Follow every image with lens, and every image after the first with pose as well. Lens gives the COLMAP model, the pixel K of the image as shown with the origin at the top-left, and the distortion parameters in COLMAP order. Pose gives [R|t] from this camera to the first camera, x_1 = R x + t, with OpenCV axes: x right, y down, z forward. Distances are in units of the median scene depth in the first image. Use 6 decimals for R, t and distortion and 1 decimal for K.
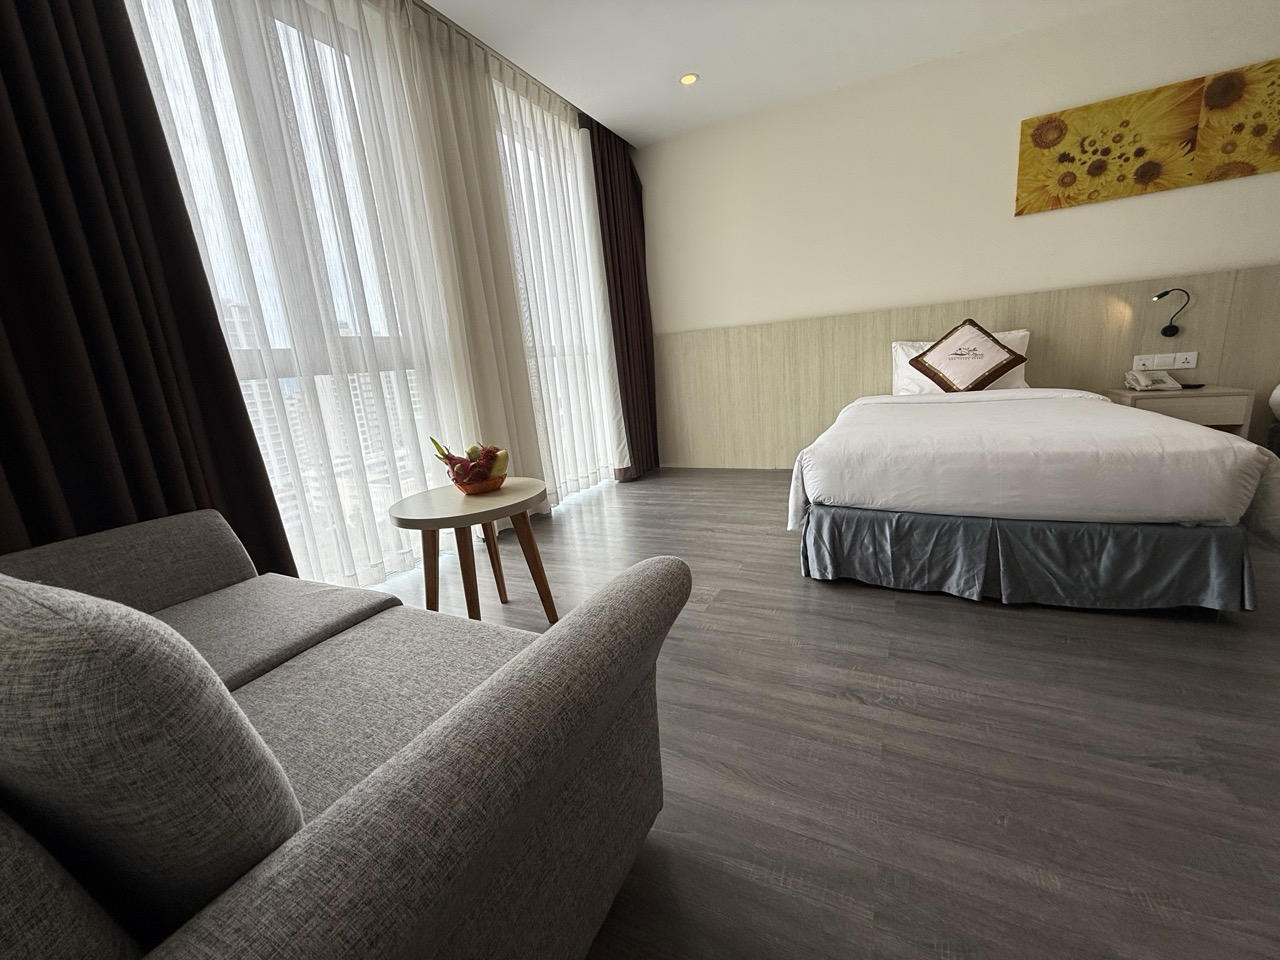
lens RADIAL K [[508.3, 0, 637.7], [0, 508.3, 477.4], [0, 0, 1]] dist [-0.001567, 0.000342]
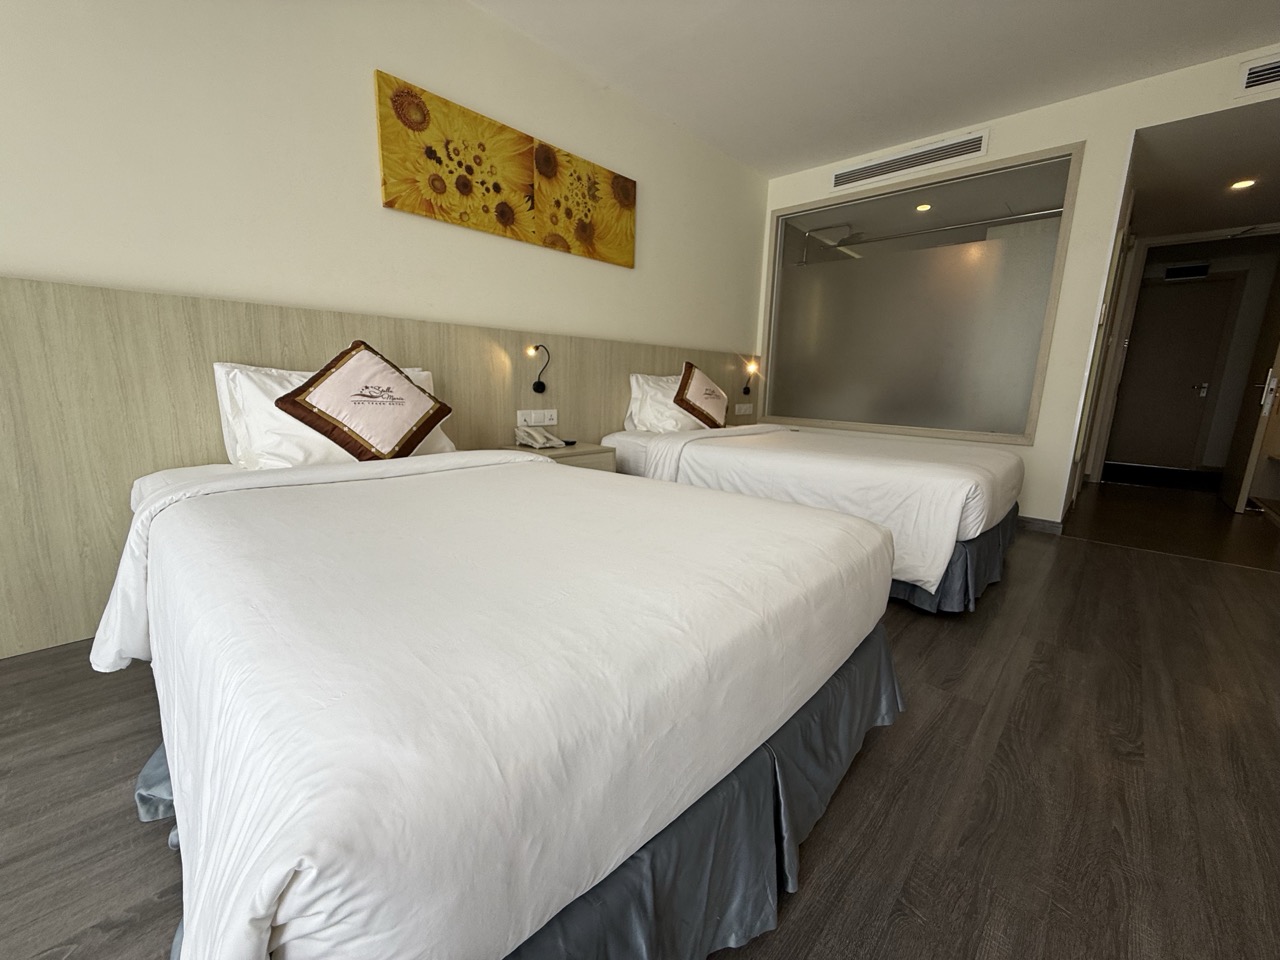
lens RADIAL K [[508.3, 0, 636.4], [0, 508.3, 478.9], [0, 0, 1]] dist [-0.001567, 0.000342]
pose [[0.264898, -0.087339, 0.960313, 0.136299], [0.166566, 0.985064, 0.043643, -0.122906], [-0.949781, 0.148395, 0.275489, 0.566287]]
